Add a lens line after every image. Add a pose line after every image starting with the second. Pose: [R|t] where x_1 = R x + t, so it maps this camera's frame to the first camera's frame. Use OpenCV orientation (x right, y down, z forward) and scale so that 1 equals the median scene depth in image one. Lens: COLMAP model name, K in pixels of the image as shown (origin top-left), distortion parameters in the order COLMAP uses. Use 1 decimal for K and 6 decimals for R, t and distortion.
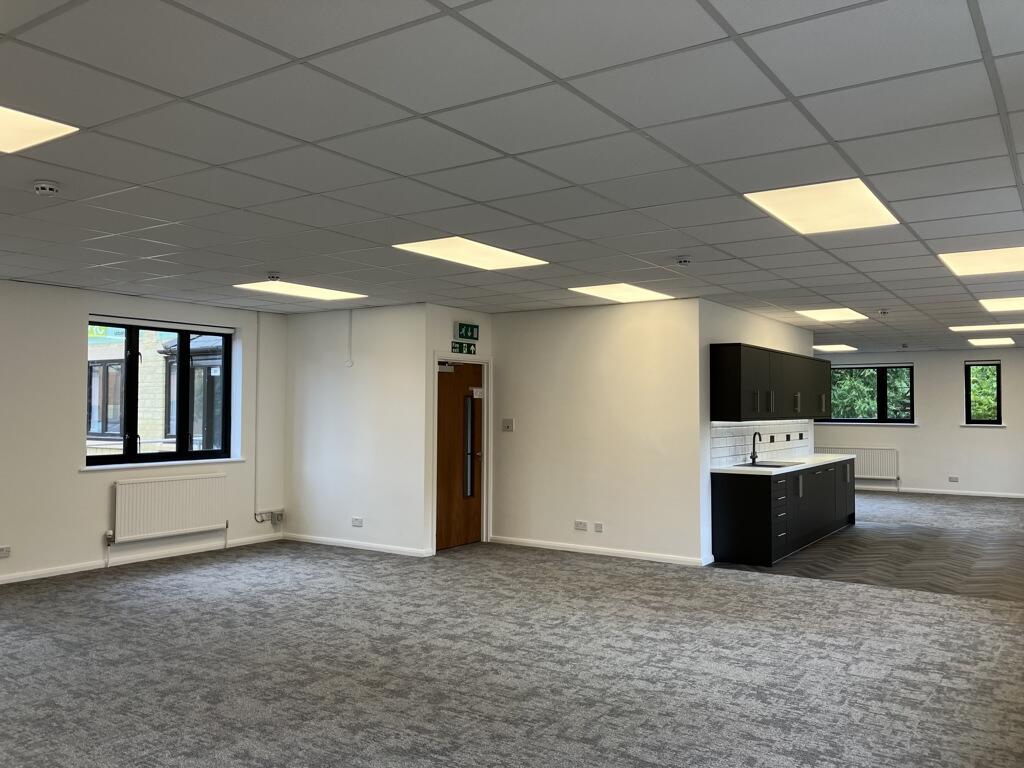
lens RADIAL K [[843.2, 0, 505.7], [0, 843.2, 380.8], [0, 0, 1]] dist [-0.000620, 0.014723]
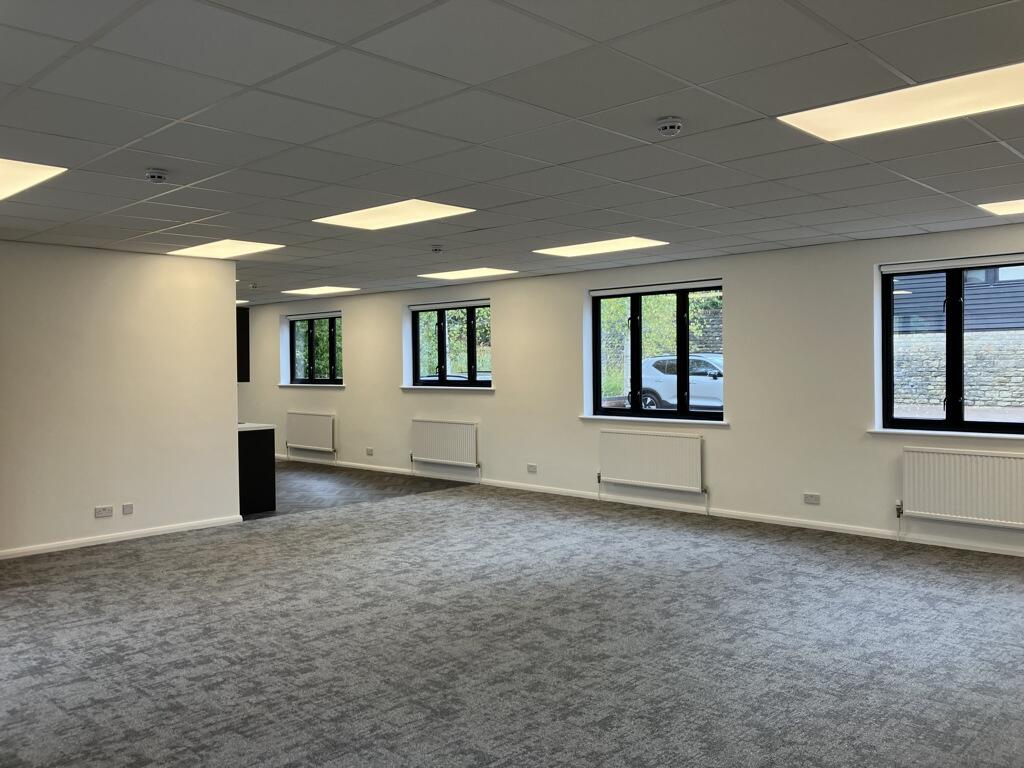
lens RADIAL K [[843.2, 0, 505.7], [0, 843.2, 380.8], [0, 0, 1]] dist [-0.000620, 0.014723]
pose [[0.171734, -0.025272, 0.984819, -1.196206], [-0.017896, 0.999426, 0.028768, 0.018063], [-0.984981, -0.022565, 0.171184, 0.835421]]
